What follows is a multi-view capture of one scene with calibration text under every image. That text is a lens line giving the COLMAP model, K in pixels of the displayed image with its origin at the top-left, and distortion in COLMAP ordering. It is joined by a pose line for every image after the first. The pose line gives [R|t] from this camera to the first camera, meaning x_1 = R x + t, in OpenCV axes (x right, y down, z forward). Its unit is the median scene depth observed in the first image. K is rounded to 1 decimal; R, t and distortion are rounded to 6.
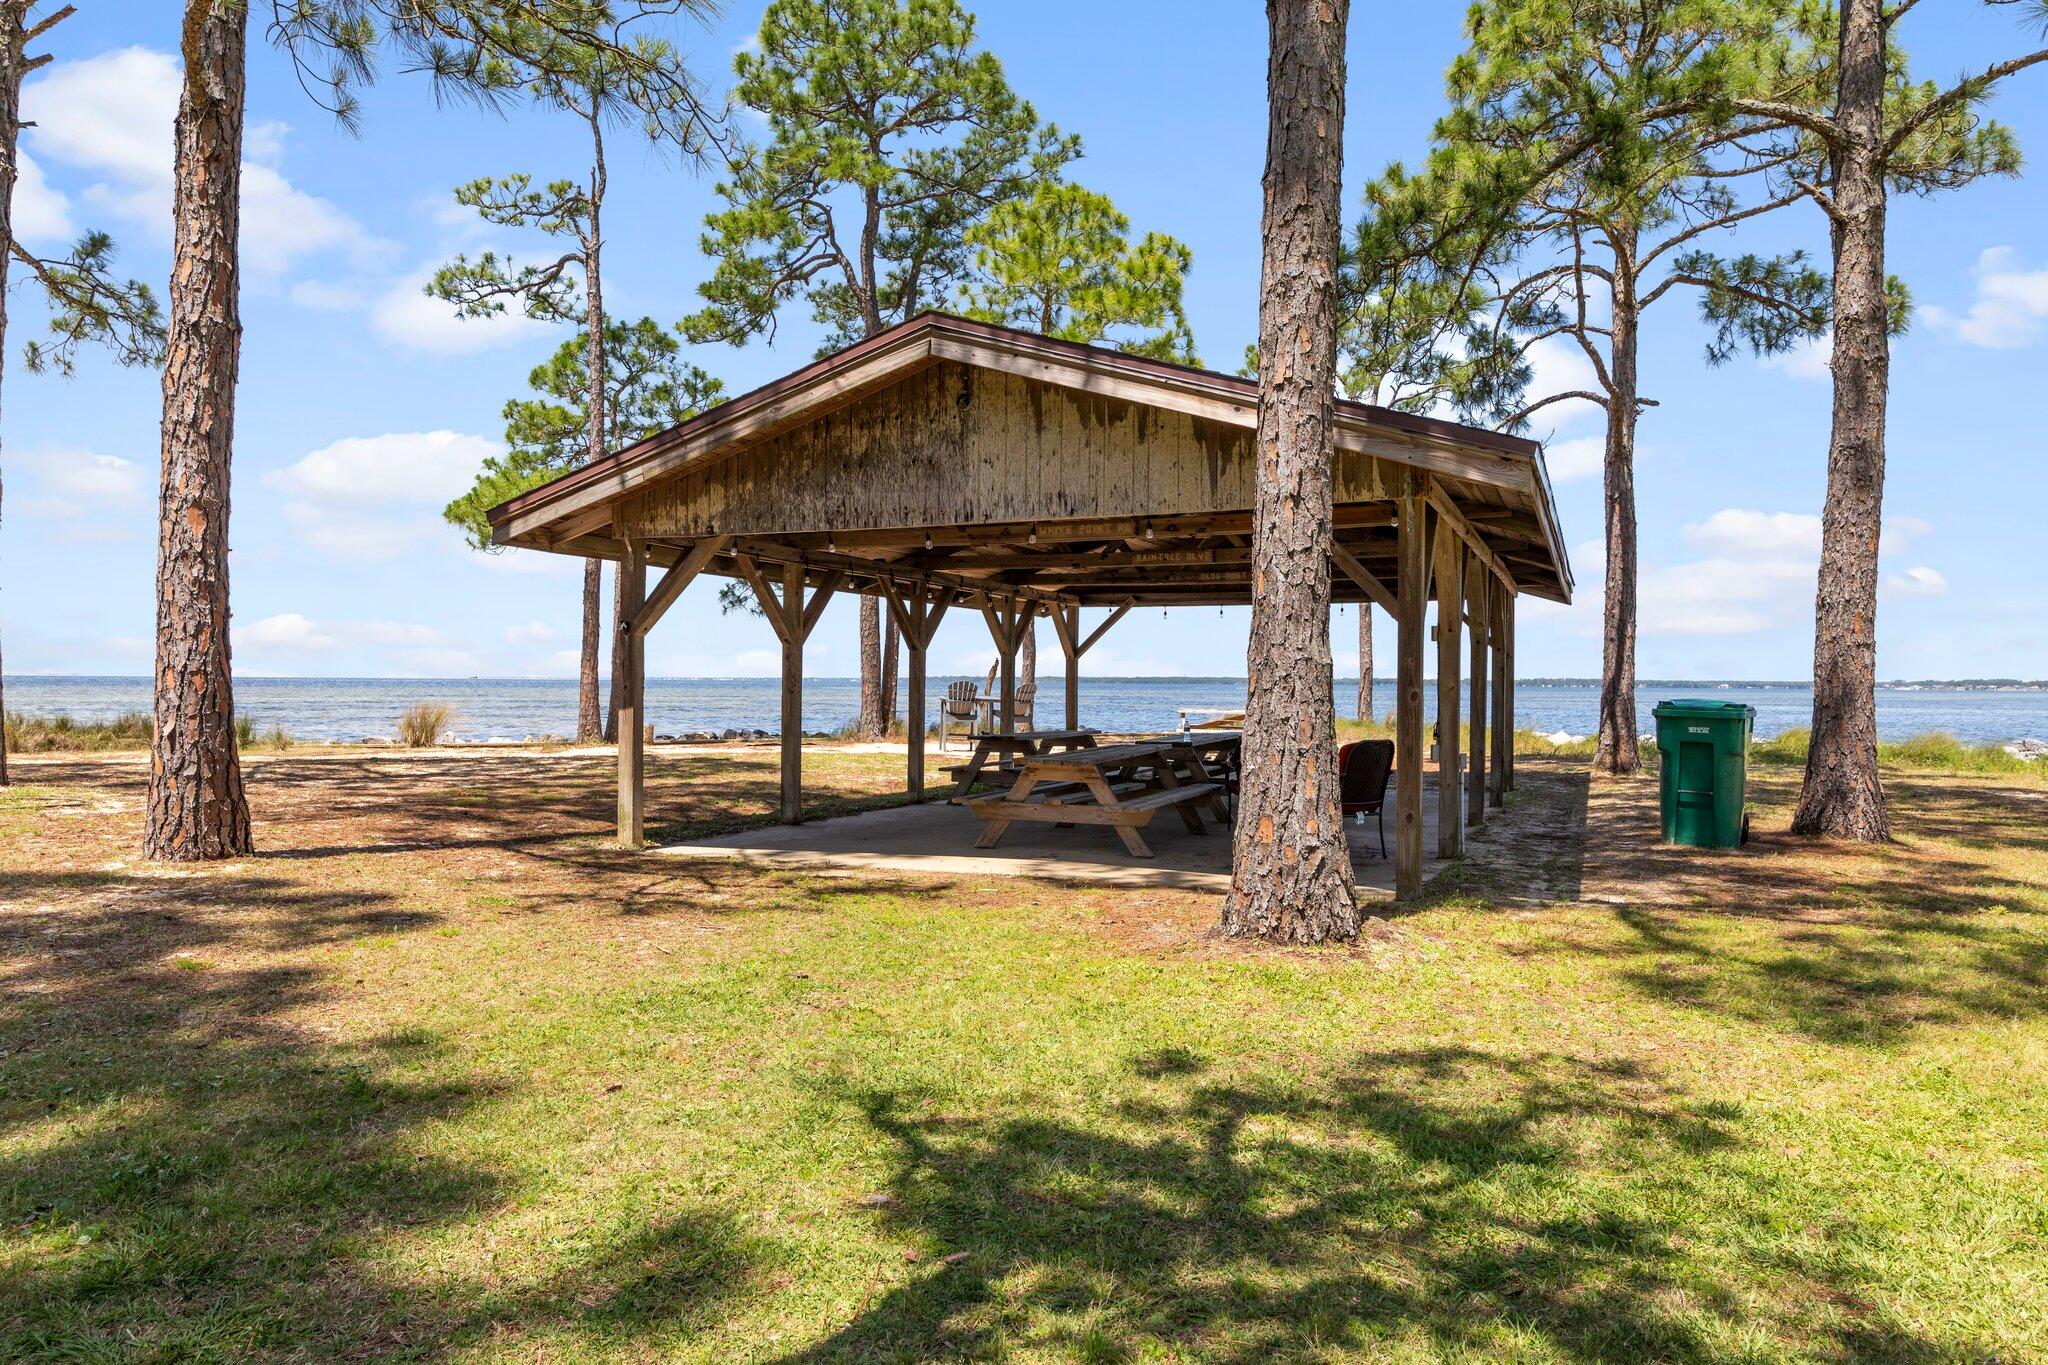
lens RADIAL K [[1394.6, 0, 1019.9], [0, 1394.6, 679.3], [0, 0, 1]] dist [-0.003636, 0.001168]
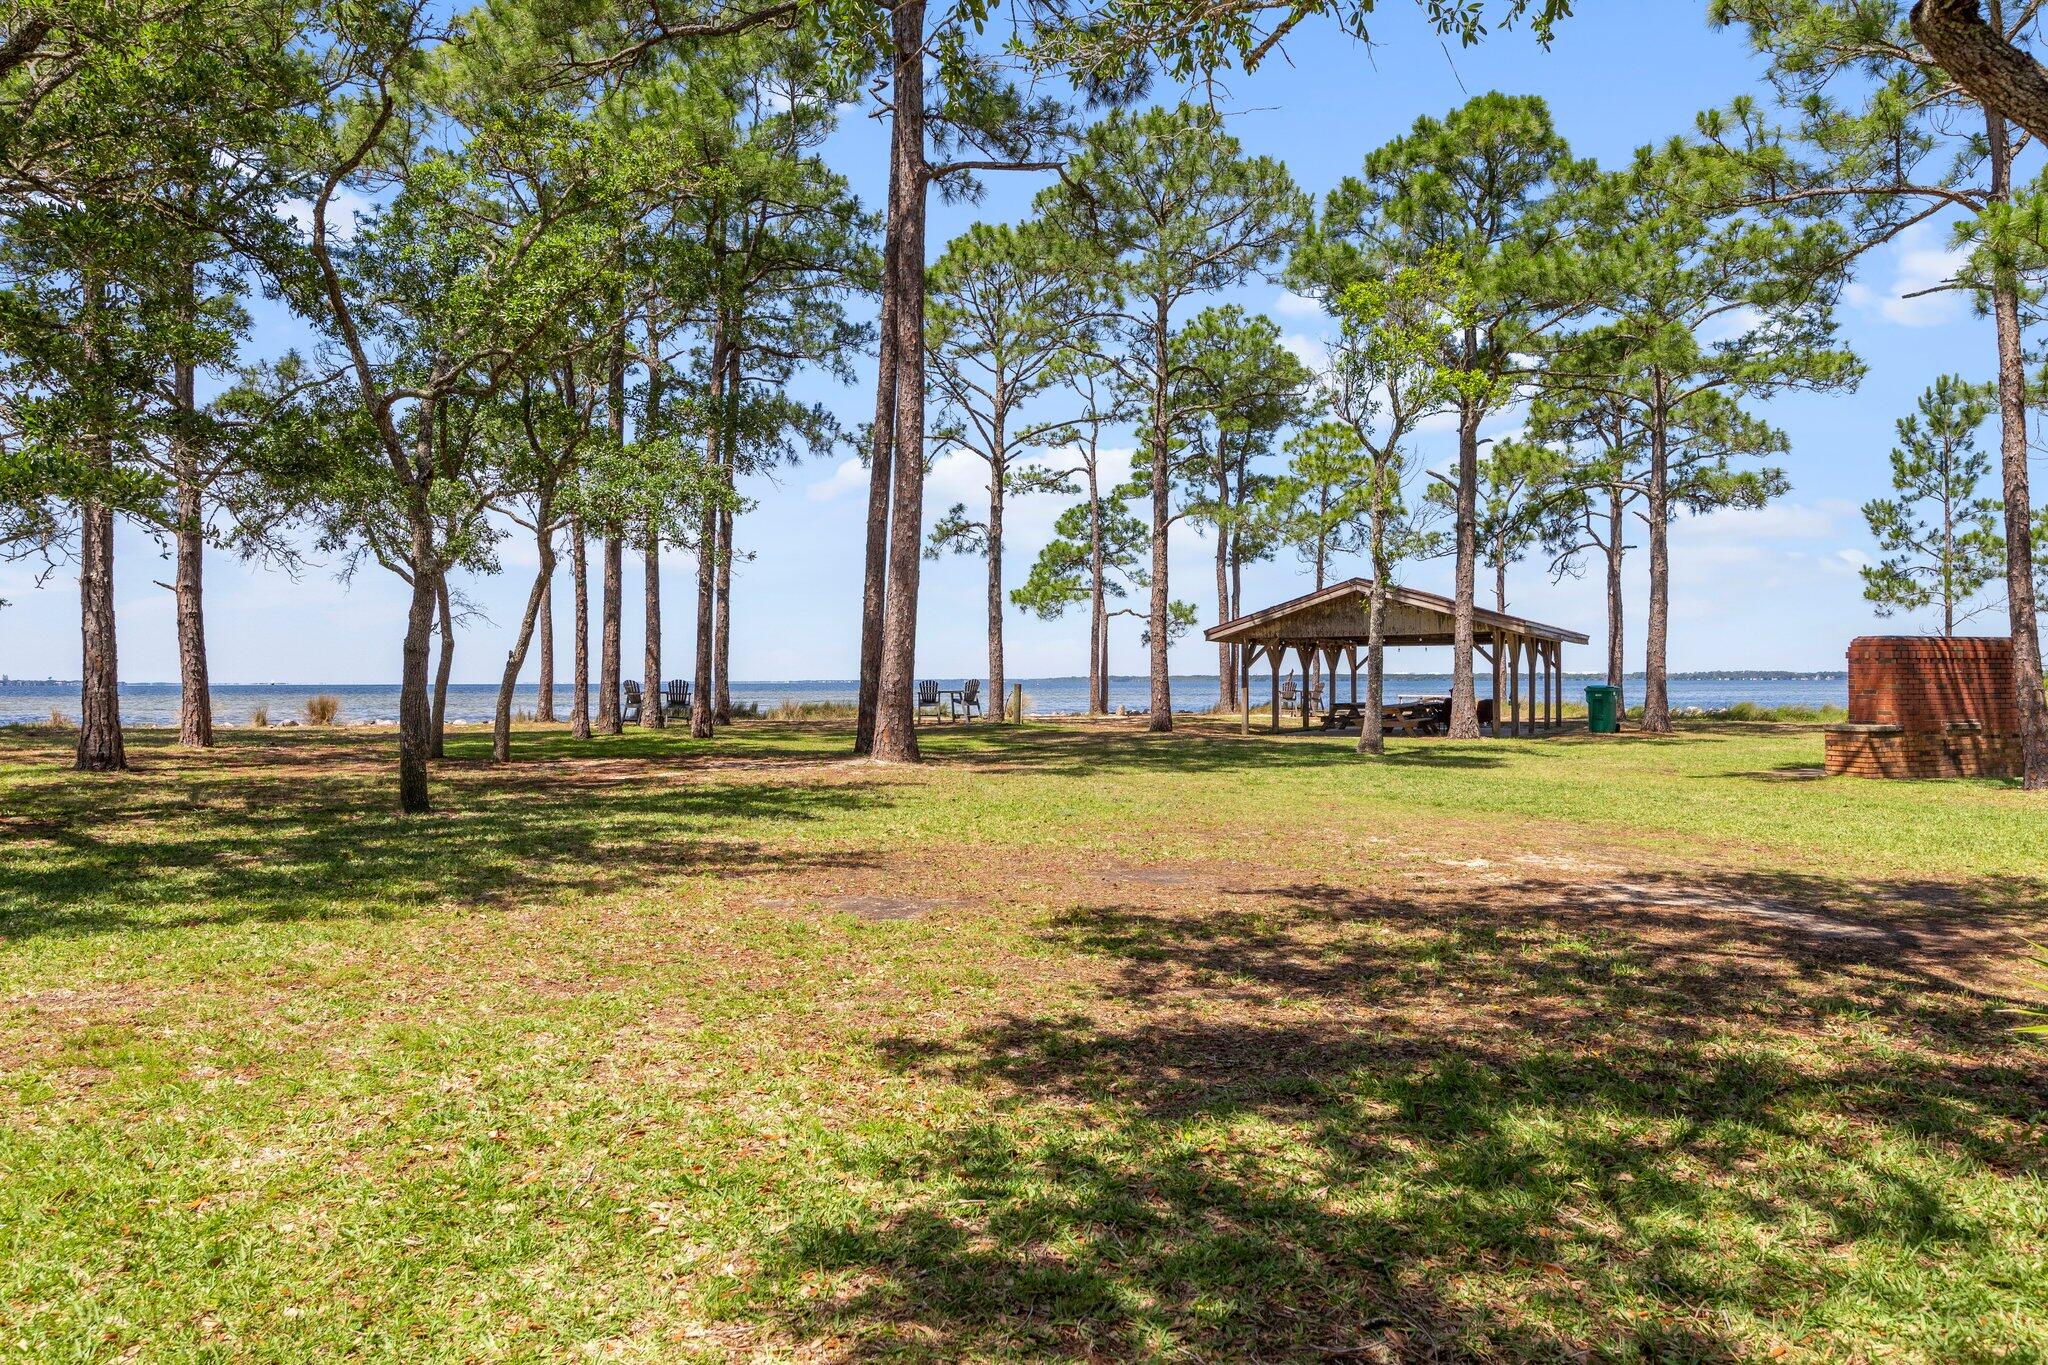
lens RADIAL K [[1394.6, 0, 1029.7], [0, 1394.6, 688.7], [0, 0, 1]] dist [-0.003636, 0.001168]
pose [[0.995148, -0.009620, -0.097922, -0.253046], [0.010311, 0.999925, 0.006552, -0.007142], [0.097852, -0.007530, 0.995172, -1.203288]]
